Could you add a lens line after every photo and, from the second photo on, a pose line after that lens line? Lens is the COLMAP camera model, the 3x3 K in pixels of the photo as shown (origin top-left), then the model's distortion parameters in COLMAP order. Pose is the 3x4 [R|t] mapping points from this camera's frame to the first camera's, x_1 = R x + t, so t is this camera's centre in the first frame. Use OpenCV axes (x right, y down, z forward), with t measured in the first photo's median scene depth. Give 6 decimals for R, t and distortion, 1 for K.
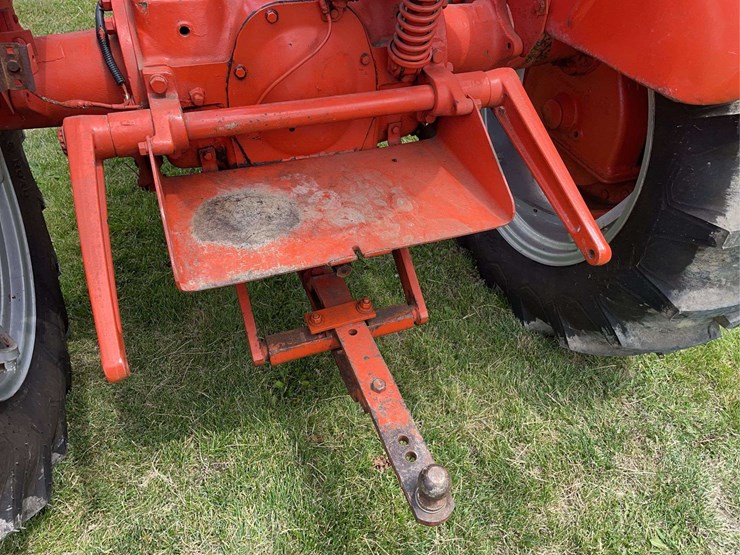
lens RADIAL K [[565.5, 0, 366.3], [0, 565.5, 279.5], [0, 0, 1]] dist [0.084675, -0.110440]
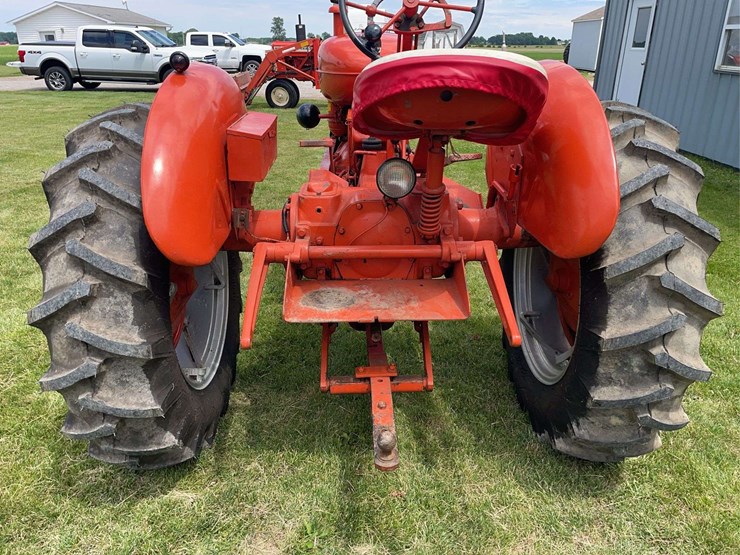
lens RADIAL K [[565.5, 0, 353.8], [0, 565.5, 274.4], [0, 0, 1]] dist [0.084675, -0.110440]
pose [[0.935627, 0.086173, -0.342310, 0.453120], [-0.201197, 0.926986, -0.316569, 0.352502], [0.290038, 0.365062, 0.884651, -0.606330]]
